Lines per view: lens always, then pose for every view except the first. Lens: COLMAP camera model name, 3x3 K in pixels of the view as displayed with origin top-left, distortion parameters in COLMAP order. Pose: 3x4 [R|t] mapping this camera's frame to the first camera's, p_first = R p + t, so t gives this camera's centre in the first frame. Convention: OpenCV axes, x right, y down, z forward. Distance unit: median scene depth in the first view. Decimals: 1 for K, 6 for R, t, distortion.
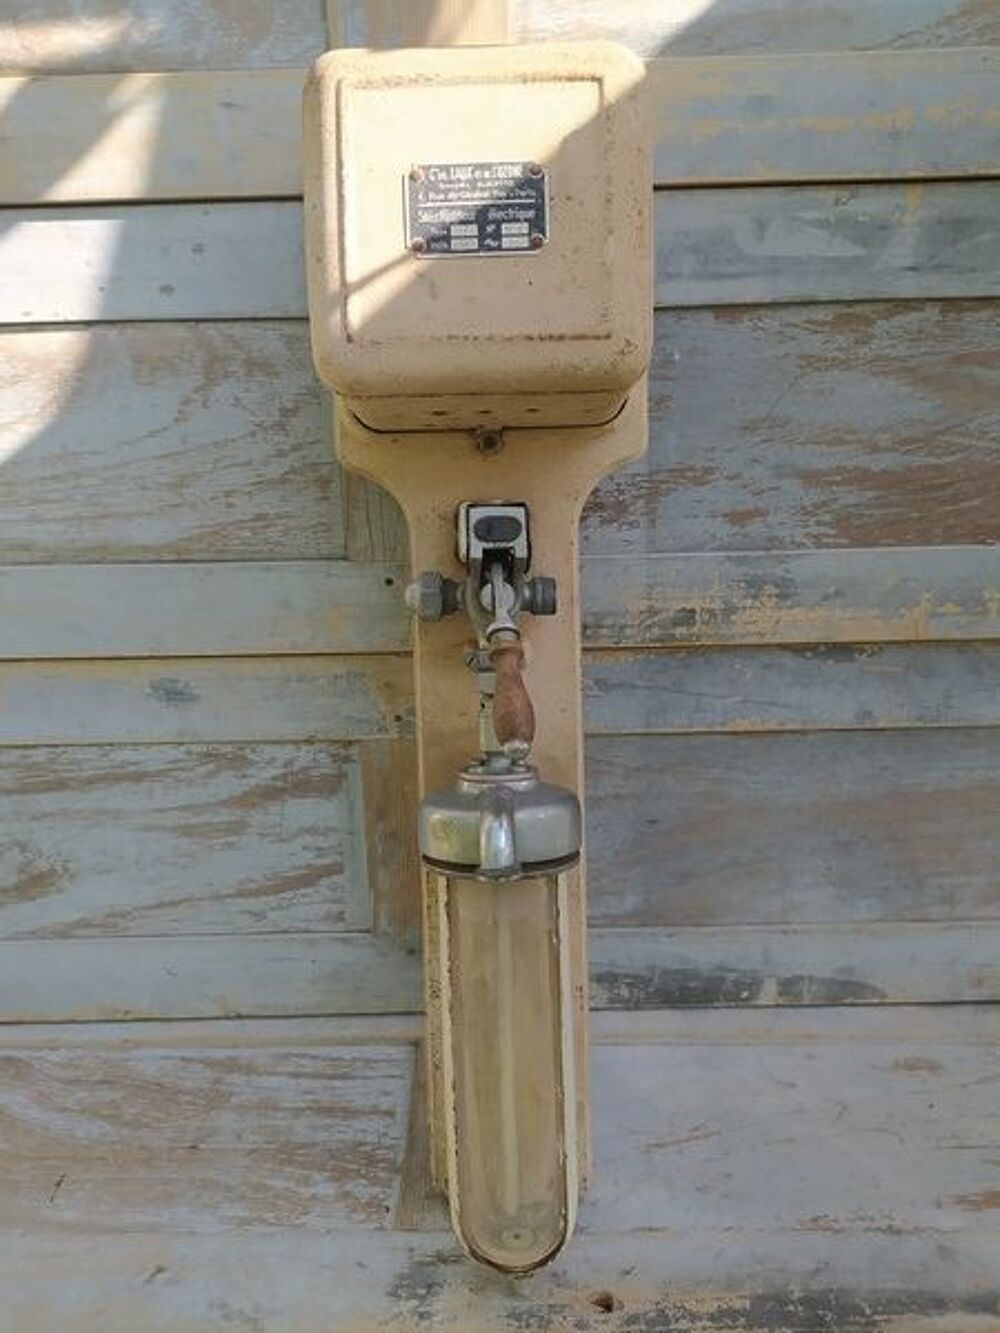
lens RADIAL K [[1008.1, 0, 492.2], [0, 1008.1, 662.7], [0, 0, 1]] dist [0.051173, -0.081272]
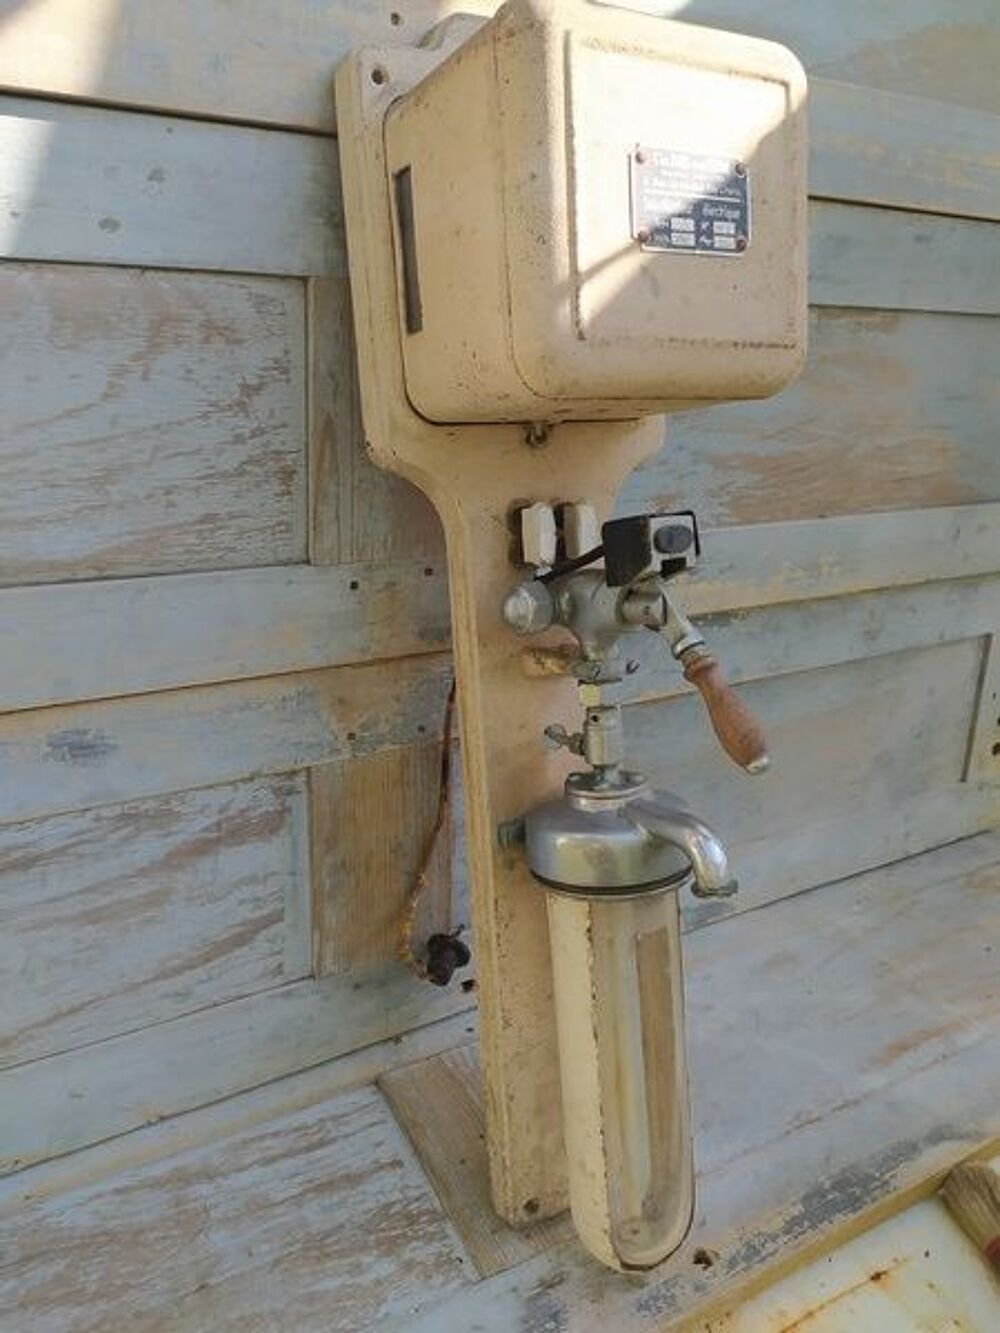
lens RADIAL K [[1008.1, 0, 491.6], [0, 1008.1, 657.3], [0, 0, 1]] dist [0.051173, -0.081272]
pose [[0.852947, -0.109446, 0.510395, -0.460908], [0.080490, 0.993655, 0.078562, -0.078548], [-0.515754, -0.025927, 0.856344, 0.186605]]
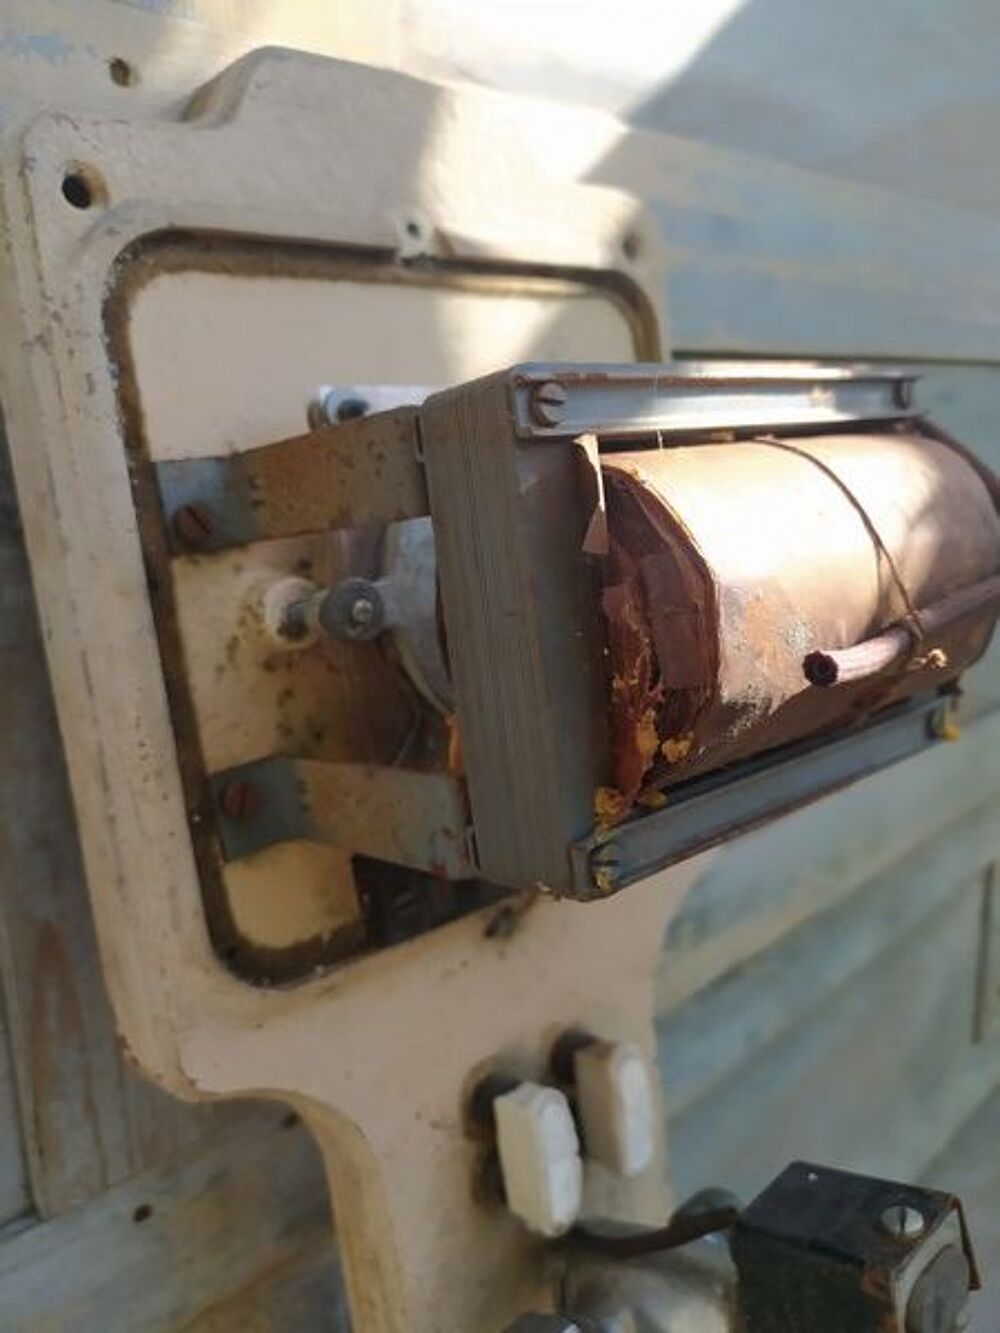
lens RADIAL K [[955.7, 0, 469.6], [0, 955.7, 677.4], [0, 0, 1]] dist [-0.031201, -0.002148]
pose [[0.754191, -0.164447, 0.635730, -0.217360], [0.157905, 0.985144, 0.067503, -0.310482], [-0.637387, 0.049475, 0.768954, 0.601425]]
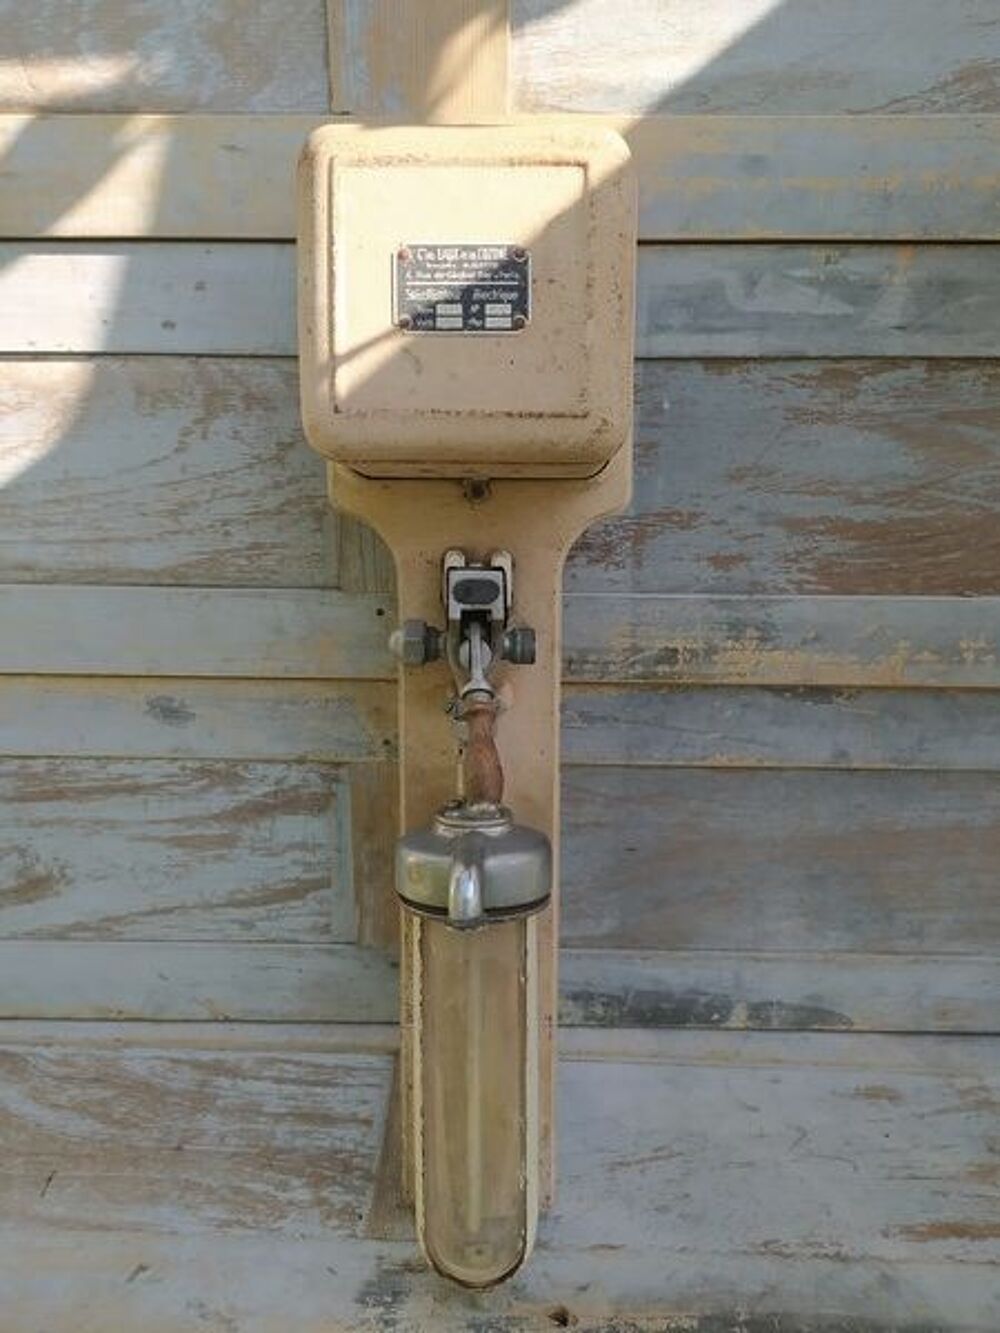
lens RADIAL K [[1008.1, 0, 500.5], [0, 1008.1, 661.6], [0, 0, 1]] dist [0.051173, -0.081272]
pose [[0.999452, 0.032519, -0.006245, 0.028146], [-0.032315, 0.999016, 0.030379, -0.066056], [0.007226, -0.030161, 0.999519, -0.026559]]
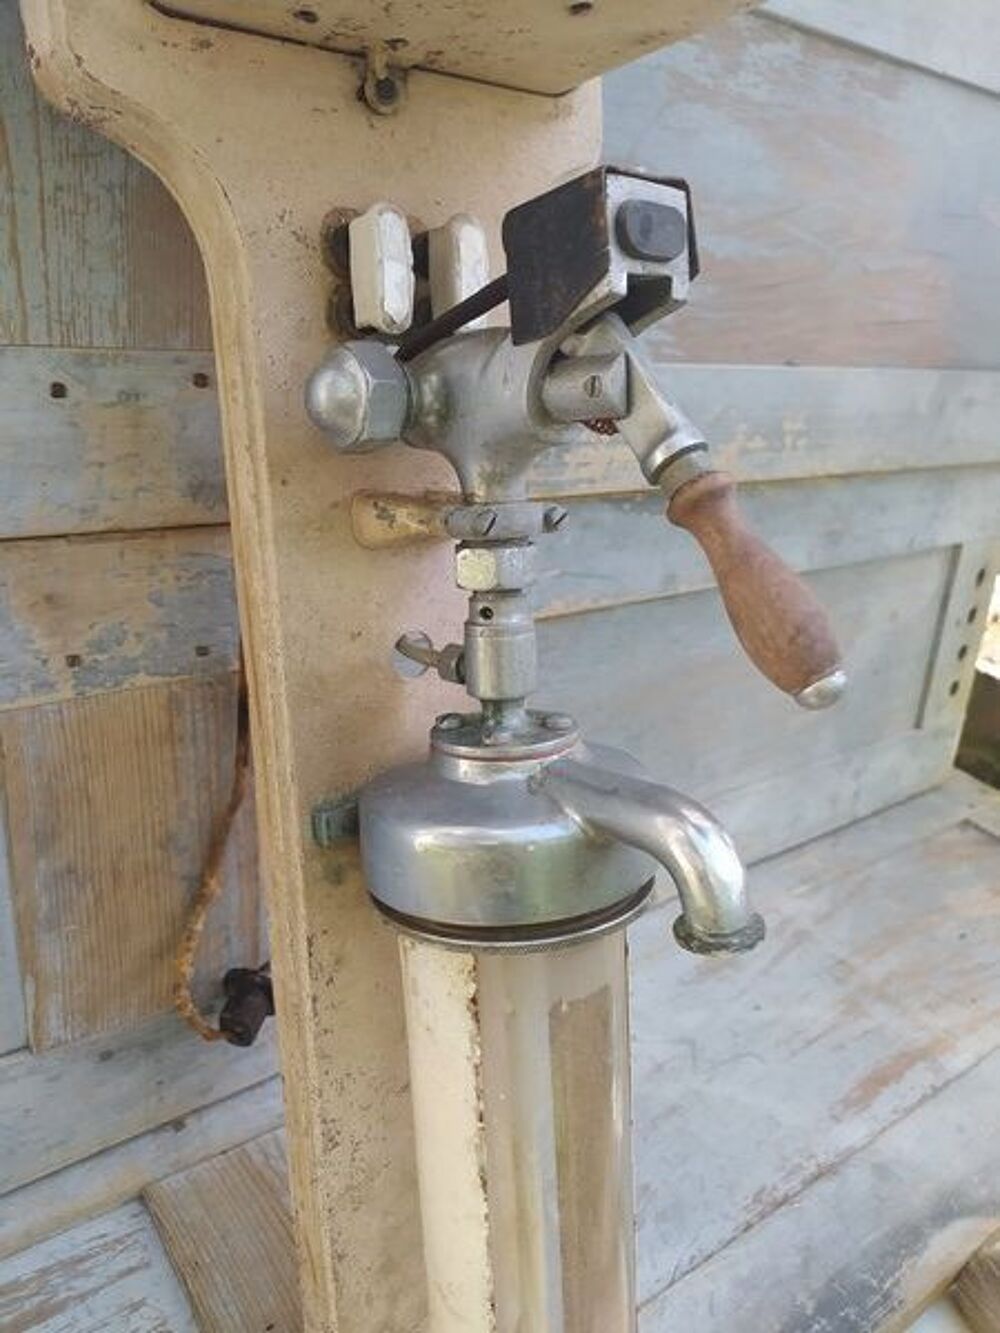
lens RADIAL K [[1008.1, 0, 497.3], [0, 1008.1, 660.3], [0, 0, 1]] dist [0.051173, -0.081272]
pose [[0.778725, -0.134769, 0.612719, -0.261273], [0.065443, 0.988776, 0.134310, -0.002219], [-0.623943, -0.064493, 0.778804, 0.473507]]
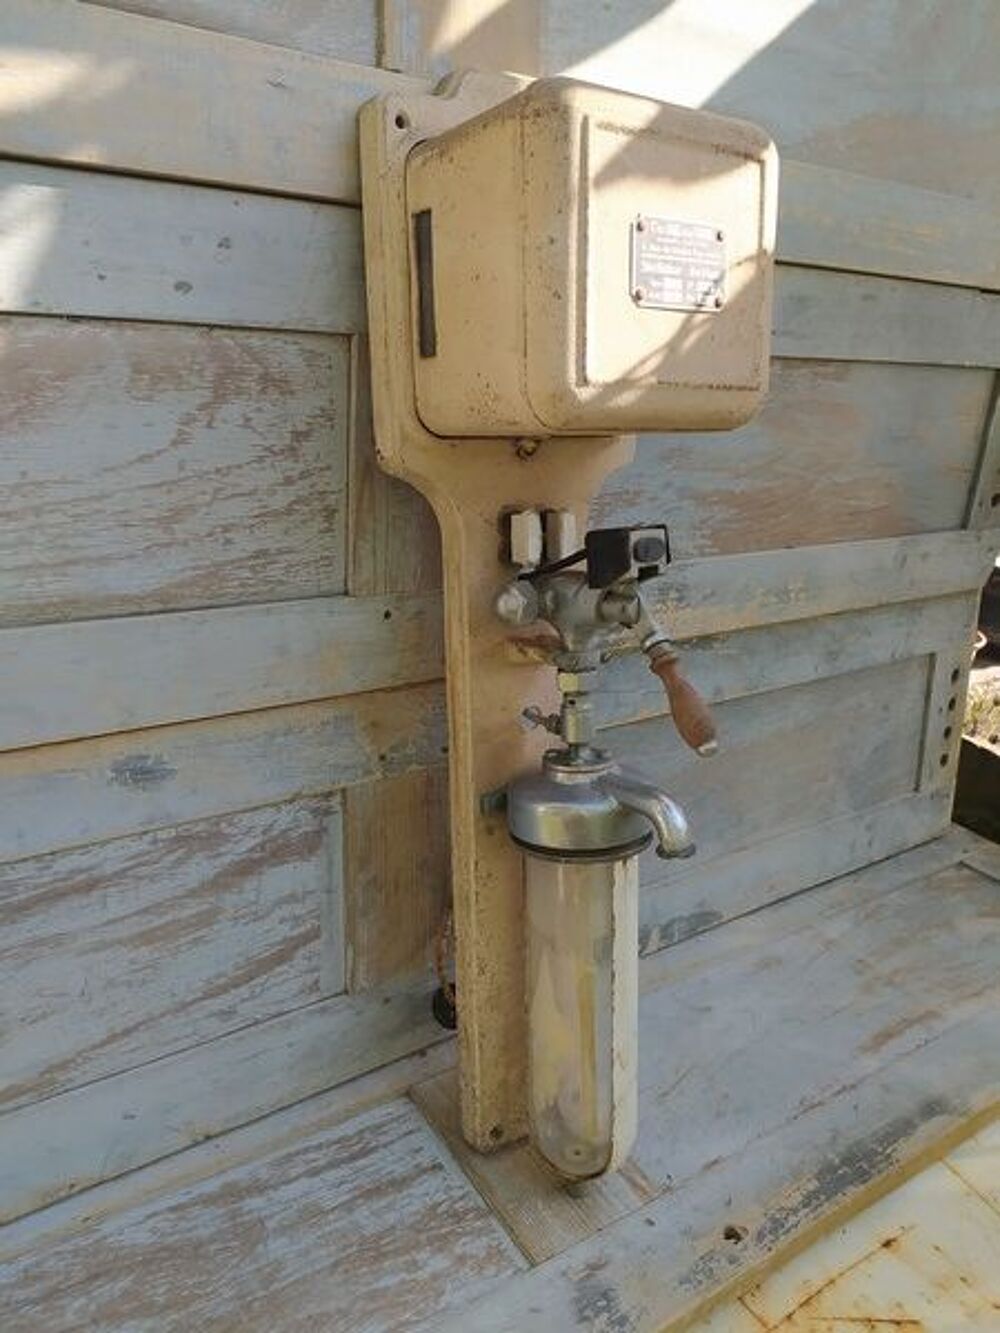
lens RADIAL K [[1007.7, 0, 487.8], [0, 1007.7, 654.9], [0, 0, 1]] dist [0.051552, -0.083187]
pose [[0.808042, -0.106834, 0.579357, -0.584678], [0.107883, 0.993624, 0.032759, -0.064597], [-0.579163, 0.036032, 0.814415, 0.179497]]
